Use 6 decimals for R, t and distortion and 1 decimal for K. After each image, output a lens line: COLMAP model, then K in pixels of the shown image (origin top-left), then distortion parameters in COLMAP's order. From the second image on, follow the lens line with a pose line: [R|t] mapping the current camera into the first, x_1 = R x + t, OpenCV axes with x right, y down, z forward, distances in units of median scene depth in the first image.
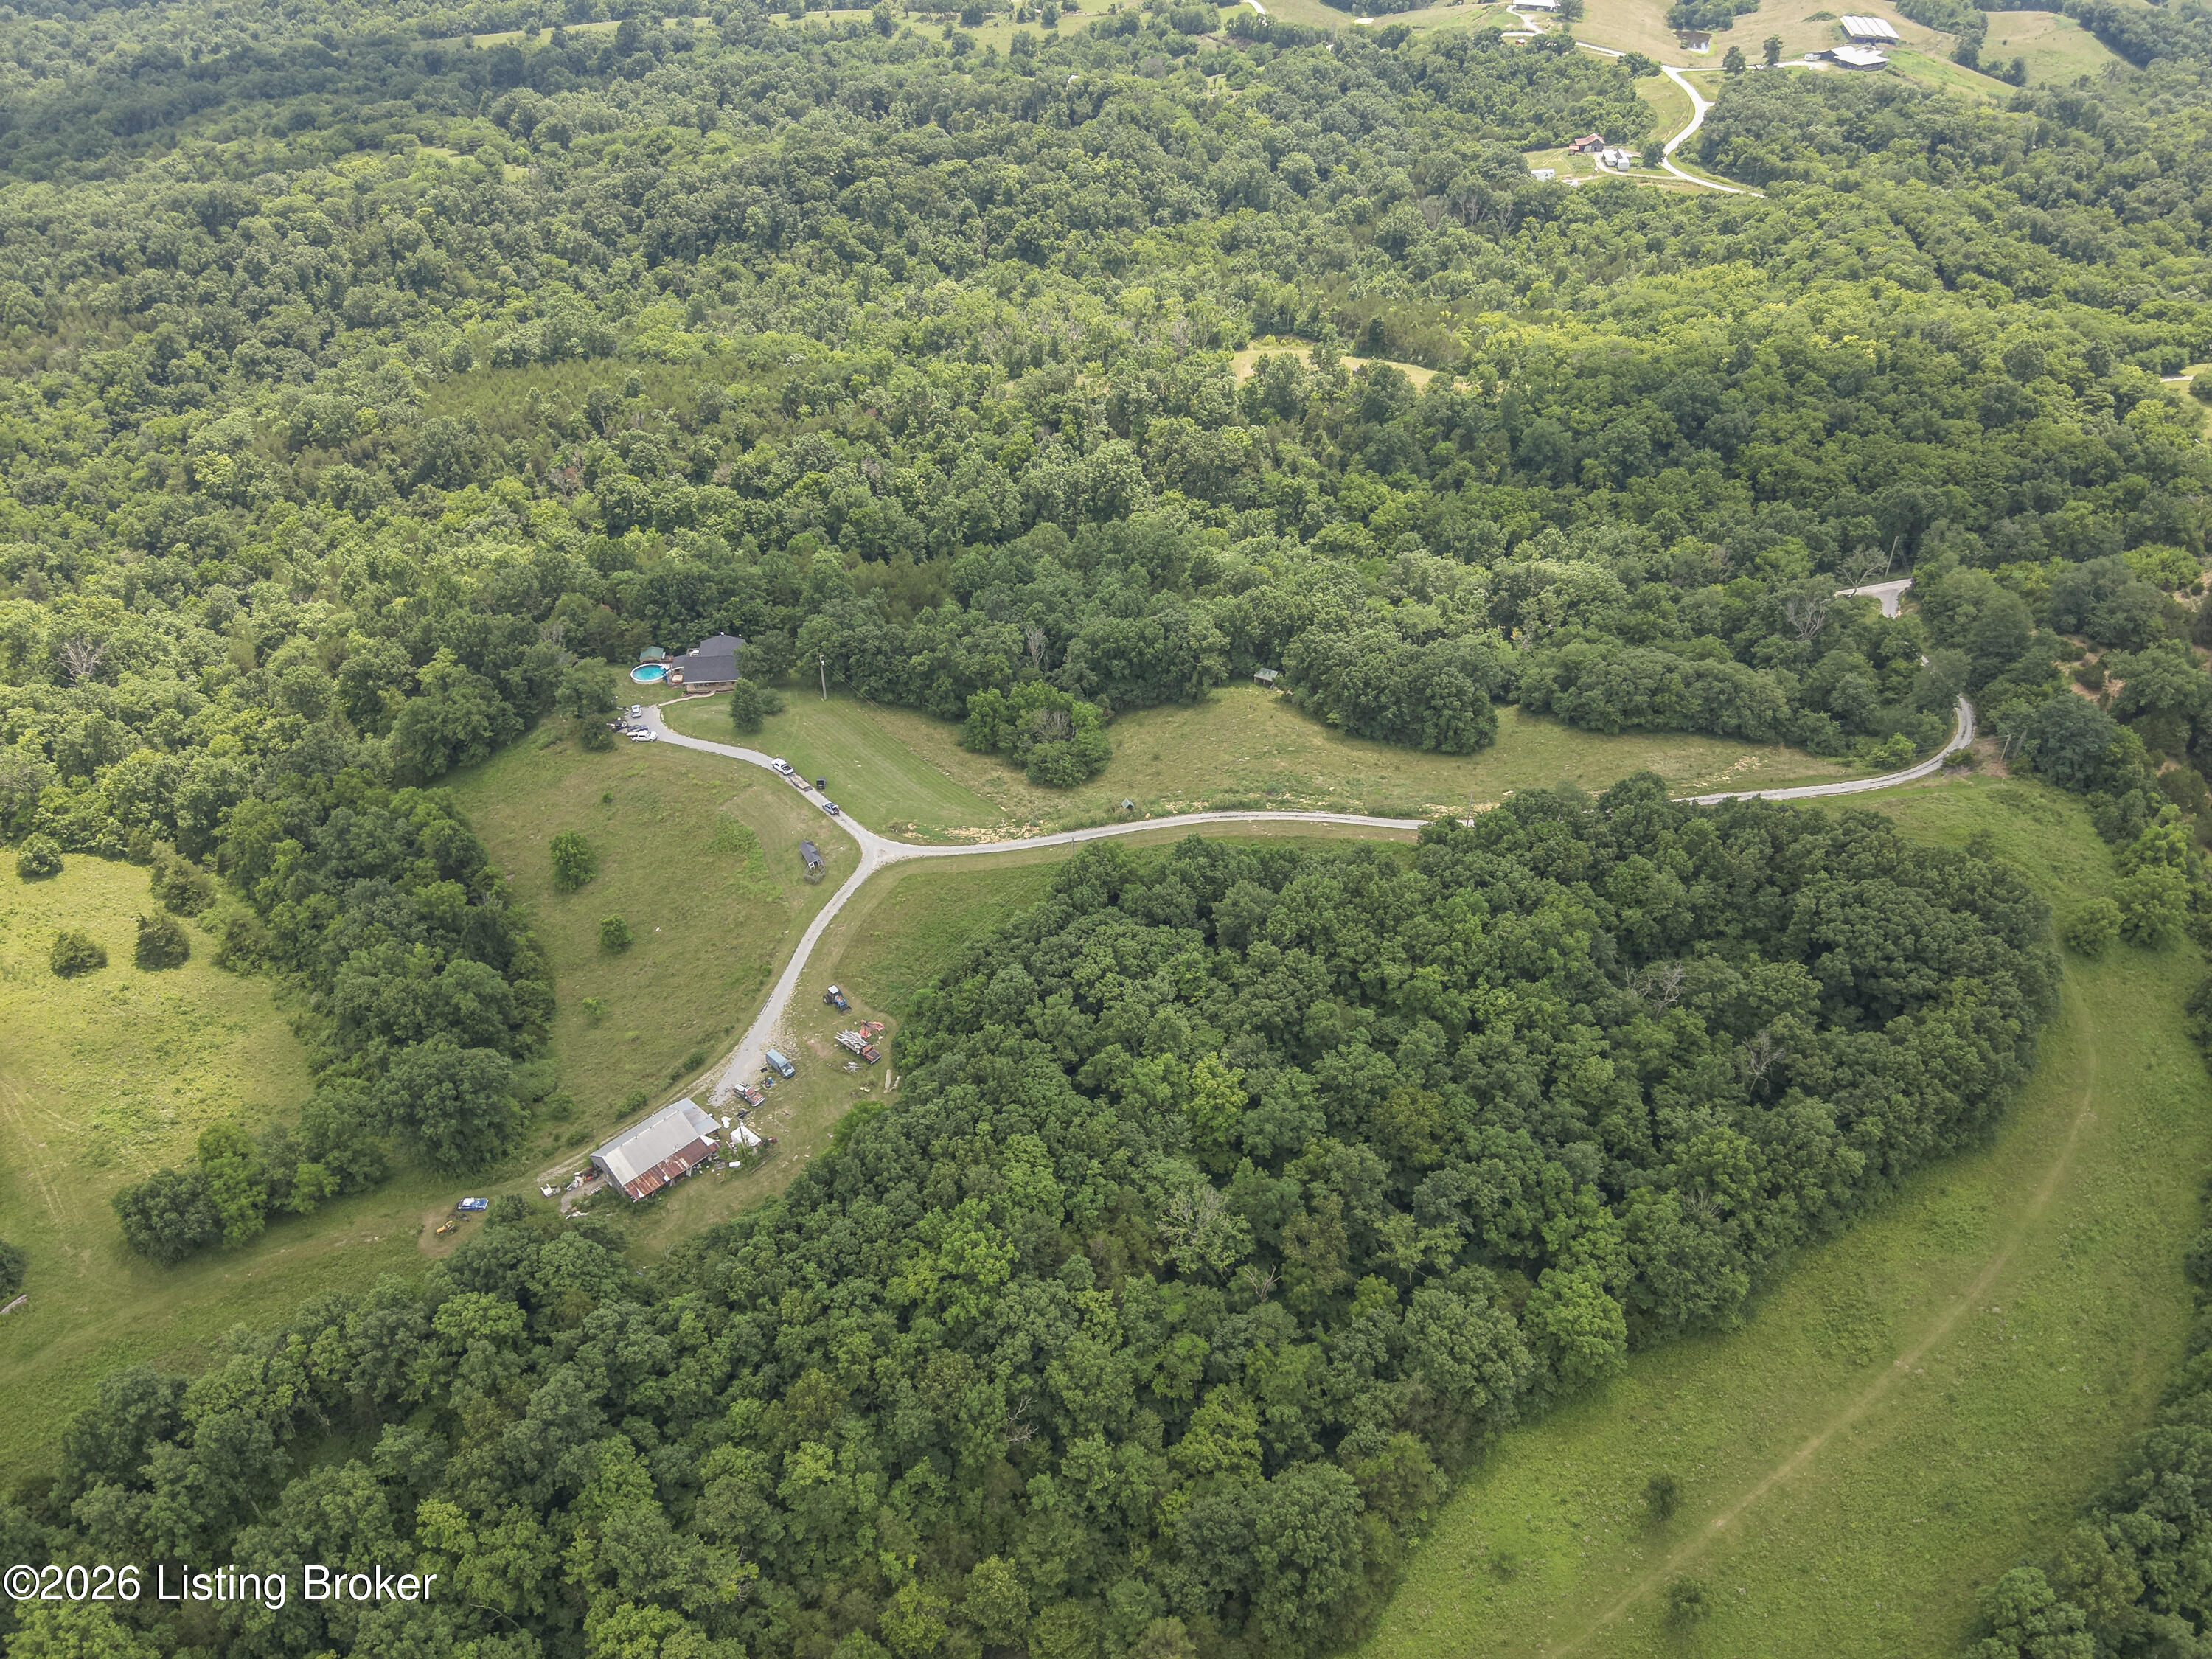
lens RADIAL K [[1606.7, 0, 1123.5], [0, 1606.7, 838.8], [0, 0, 1]] dist [0.086906, -0.184660]
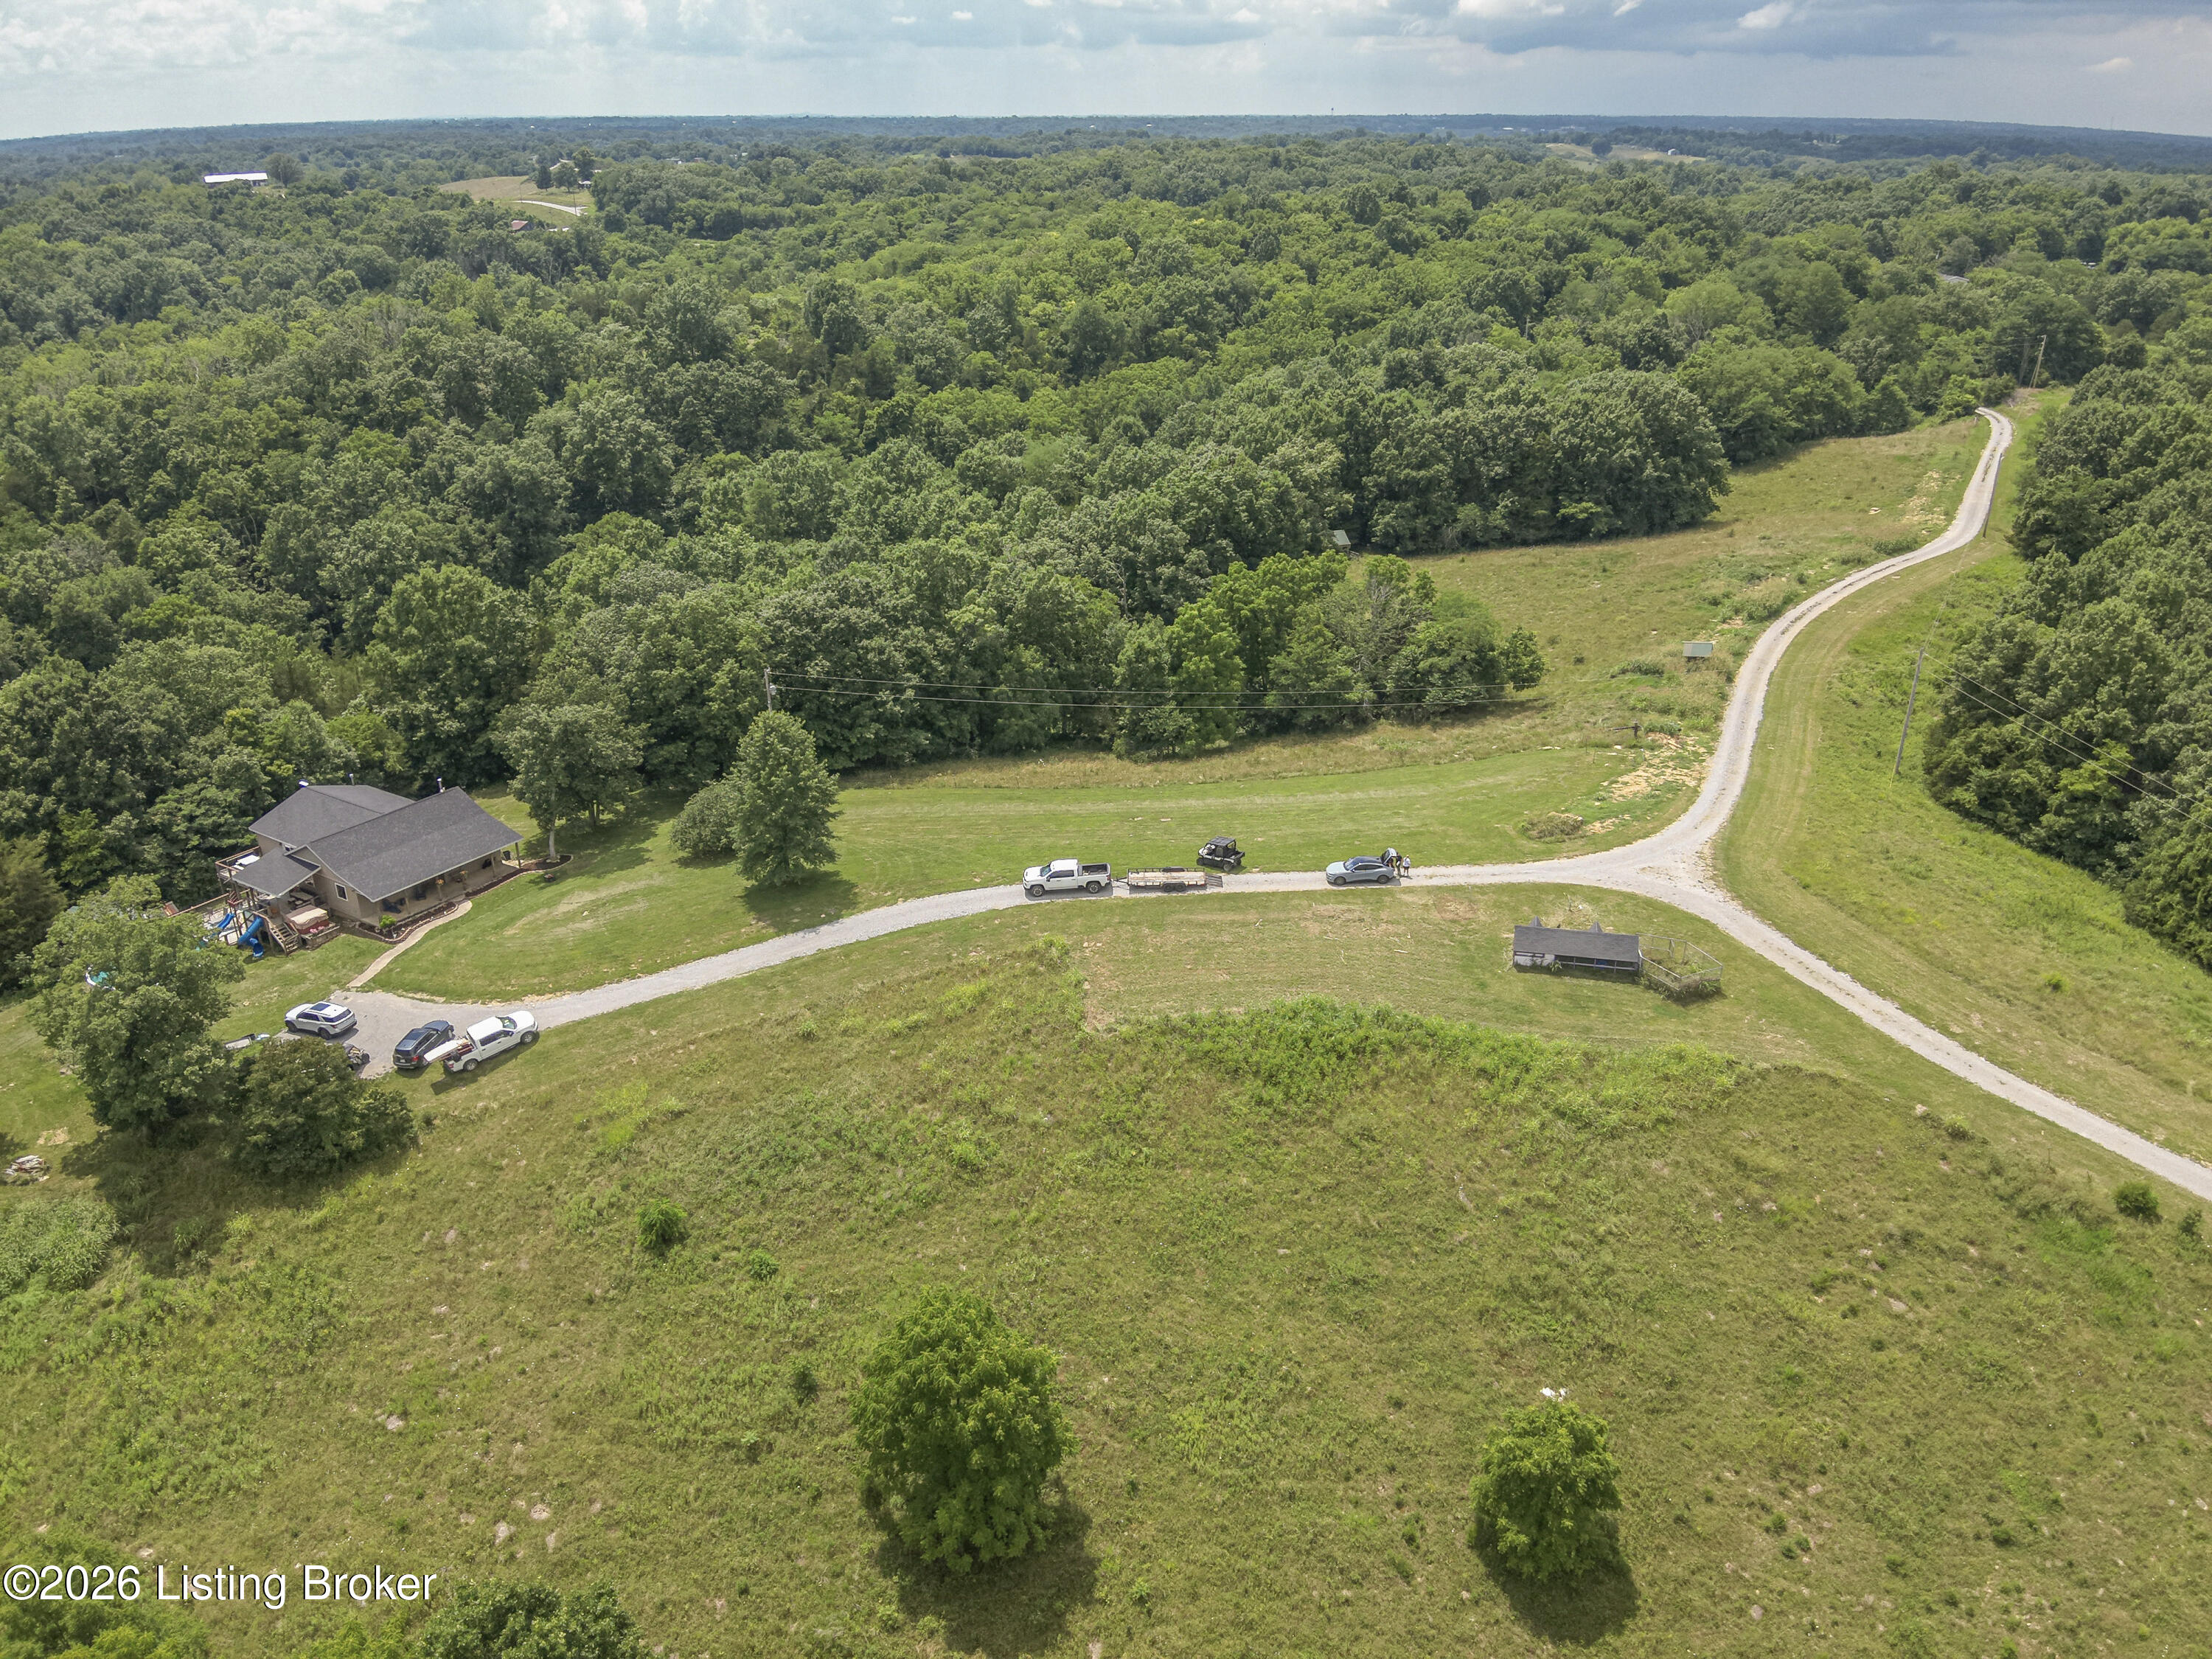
lens RADIAL K [[1606.7, 0, 1123.5], [0, 1606.7, 838.8], [0, 0, 1]] dist [0.086906, -0.184660]
pose [[0.621752, -0.319758, 0.714968, -0.300310], [0.458096, 0.888902, -0.000823, -0.031415], [-0.635273, 0.328036, 0.699157, 0.518265]]
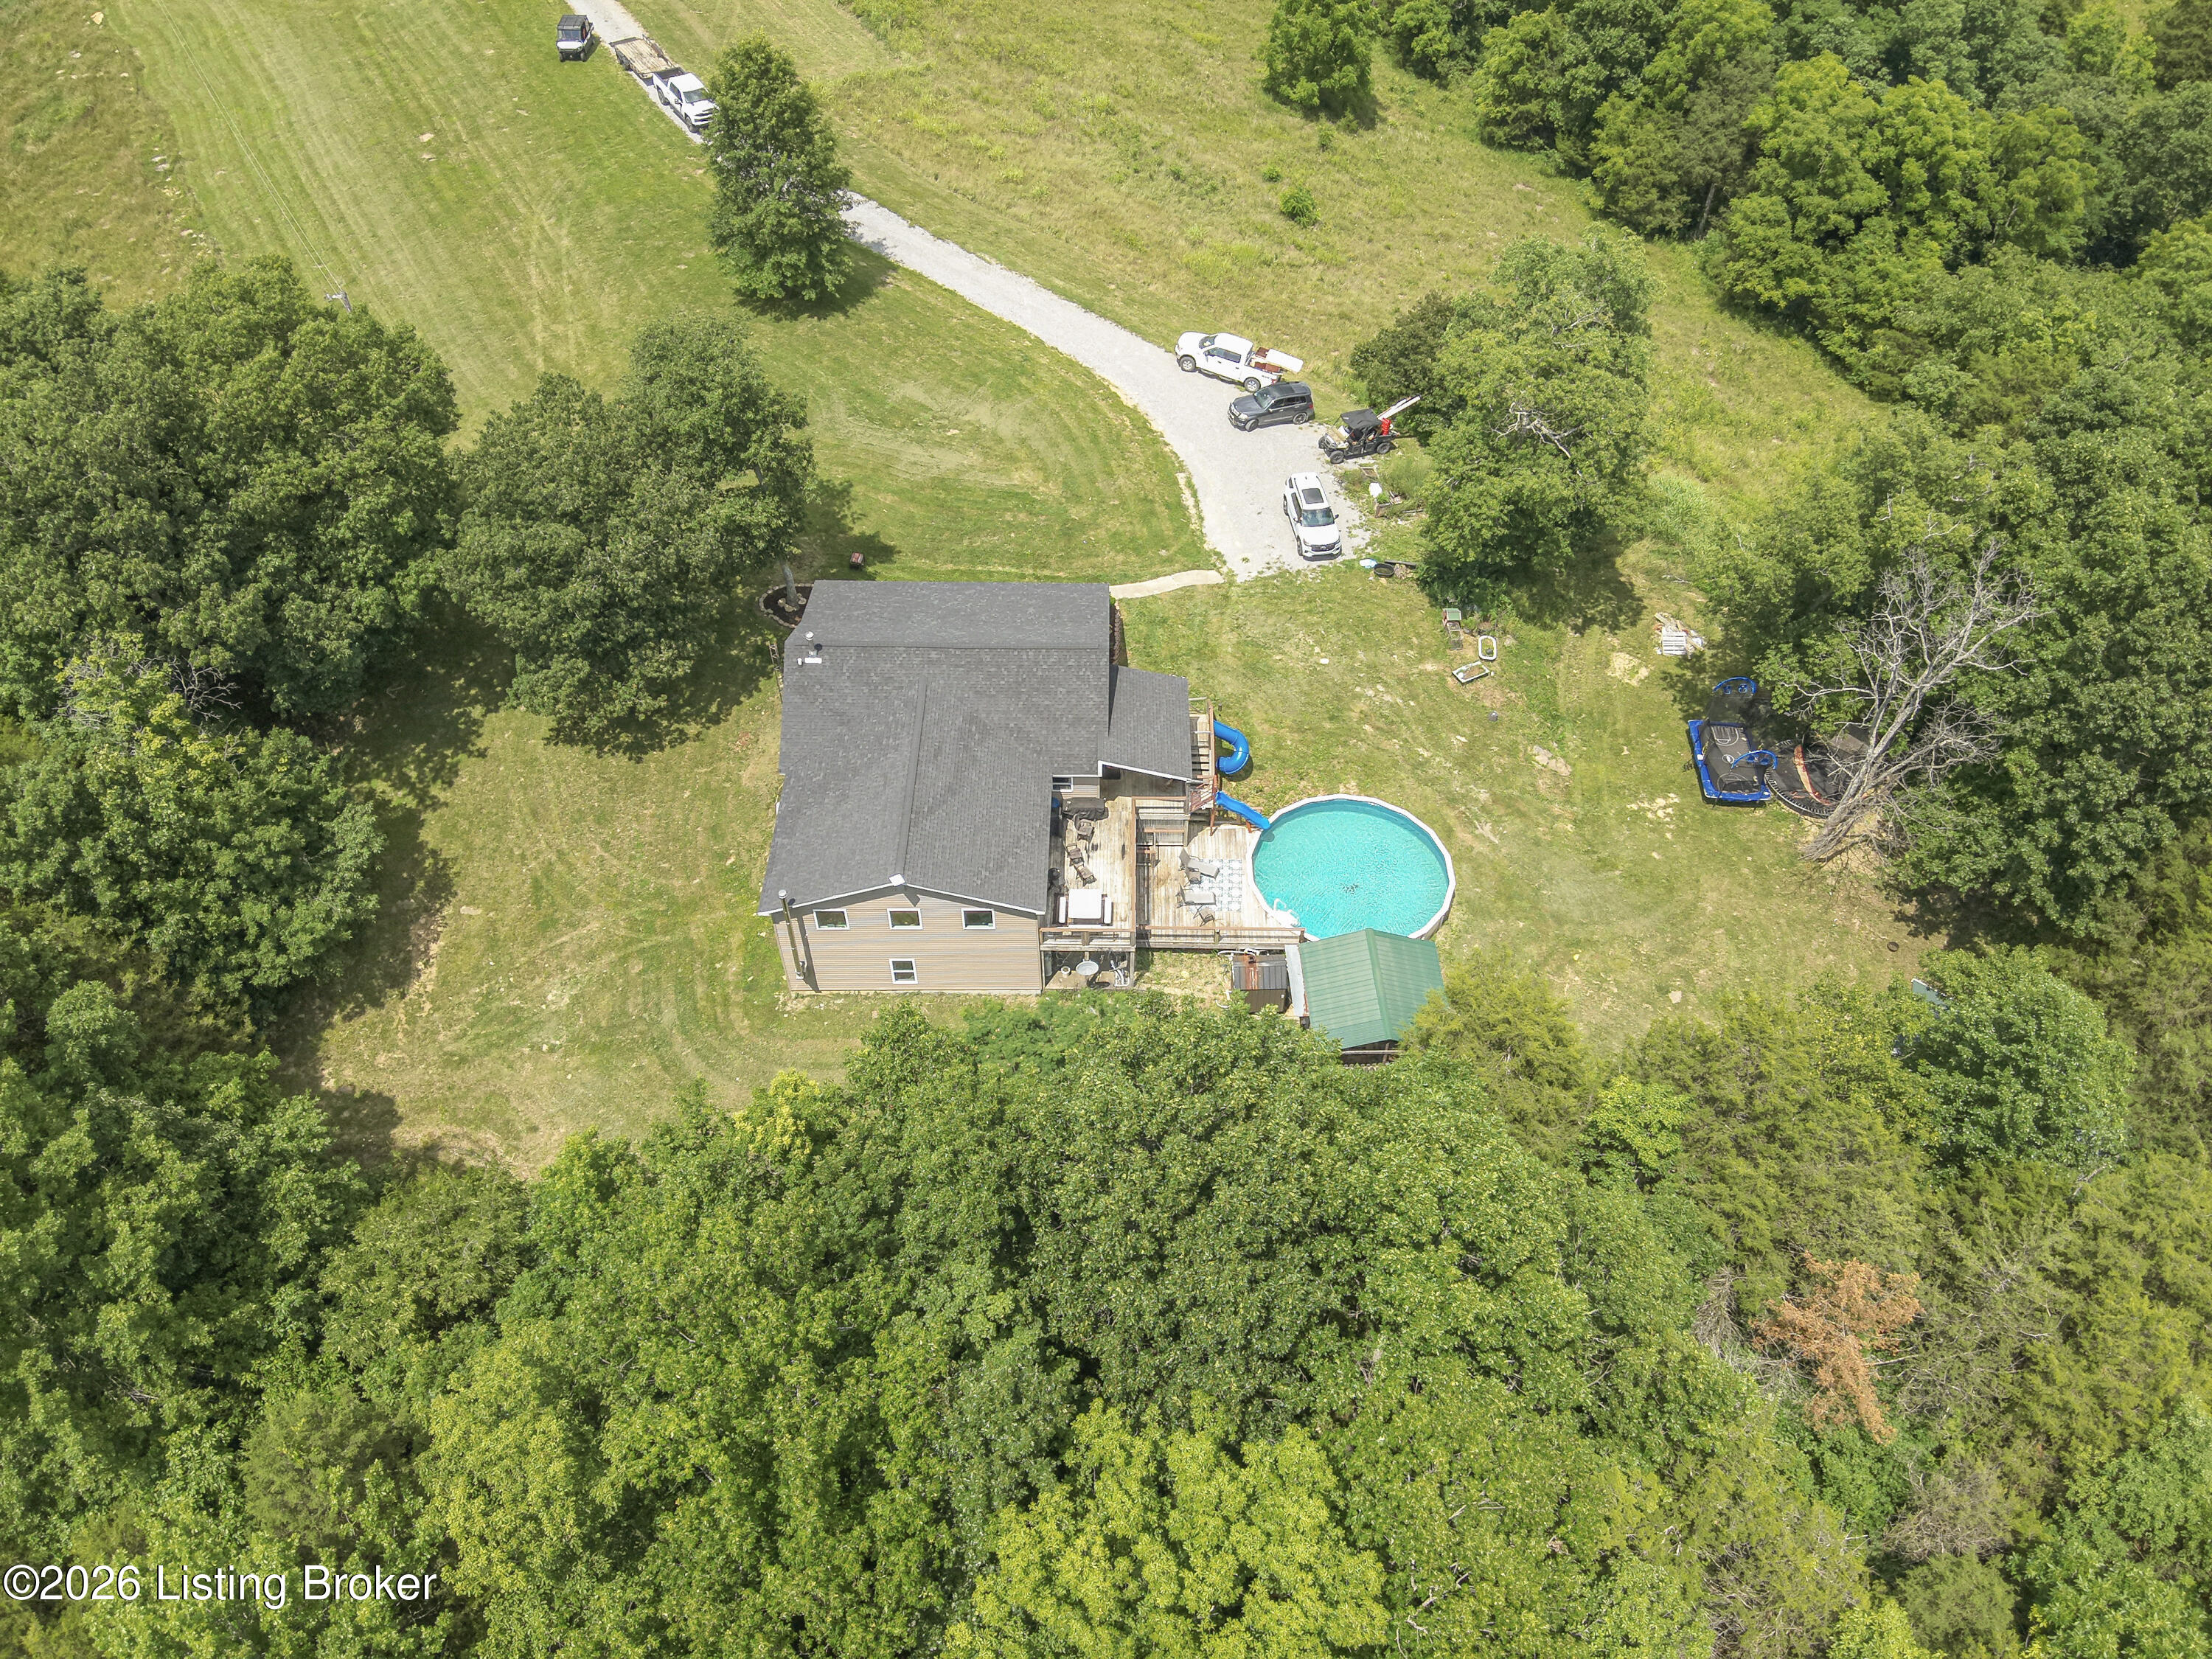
lens RADIAL K [[1590.4, 0, 1106.0], [0, 1590.4, 829.5], [0, 0, 1]] dist [0.079644, -0.170251]
pose [[-0.993599, -0.067960, 0.090236, -0.218438], [0.084129, 0.087917, 0.992569, -0.211163], [-0.075389, 0.993807, -0.081637, 0.783387]]
